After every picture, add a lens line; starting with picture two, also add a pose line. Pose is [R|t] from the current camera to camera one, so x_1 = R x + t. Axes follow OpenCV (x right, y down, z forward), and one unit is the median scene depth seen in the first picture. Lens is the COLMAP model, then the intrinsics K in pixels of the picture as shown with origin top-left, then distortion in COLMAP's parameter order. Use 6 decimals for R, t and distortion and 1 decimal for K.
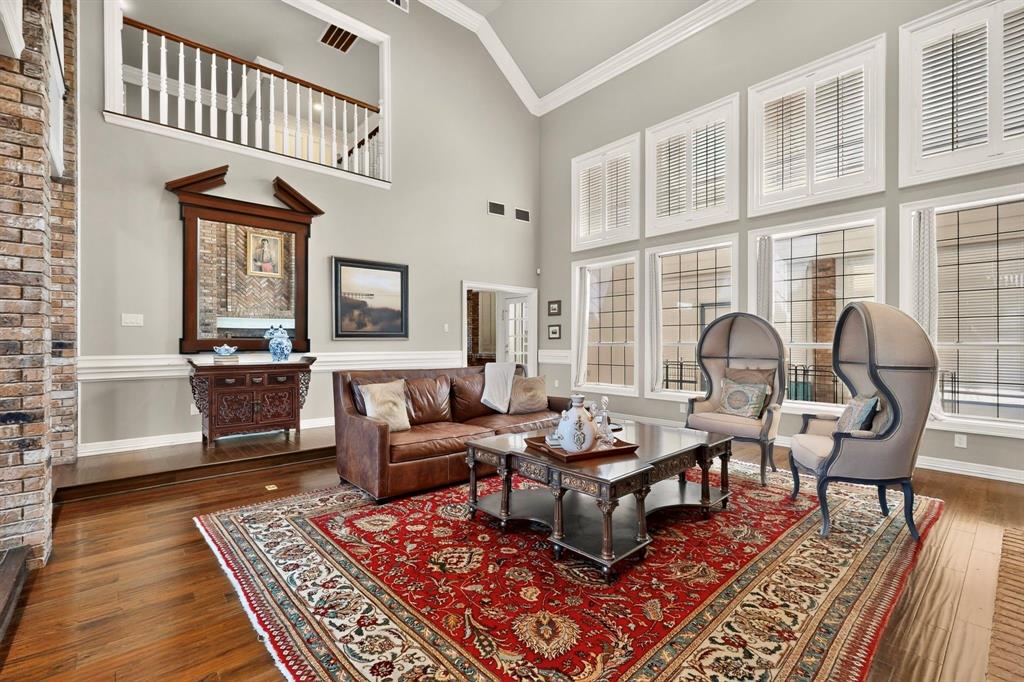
lens RADIAL K [[449.3, 0, 518.0], [0, 449.3, 343.2], [0, 0, 1]] dist [-0.001812, -0.000360]
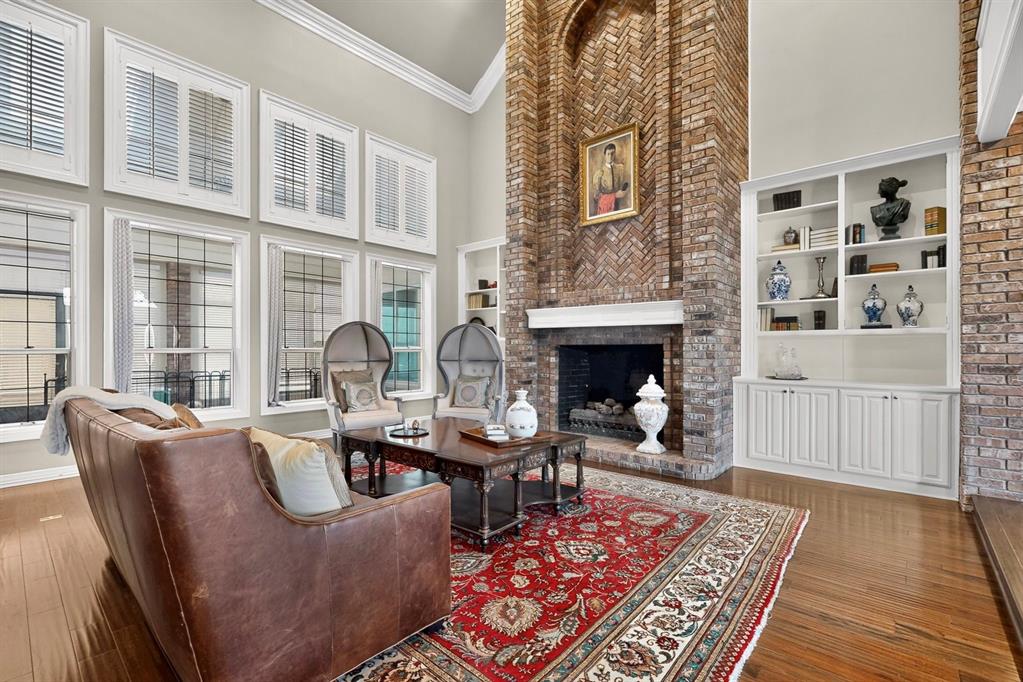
lens RADIAL K [[448.8, 0, 505.3], [0, 448.8, 348.3], [0, 0, 1]] dist [-0.001812, -0.000360]
pose [[-0.102845, -0.000229, 0.994697, -1.153196], [0.003603, 0.999993, 0.000603, 0.002364], [-0.994691, 0.003646, -0.102844, 1.265726]]
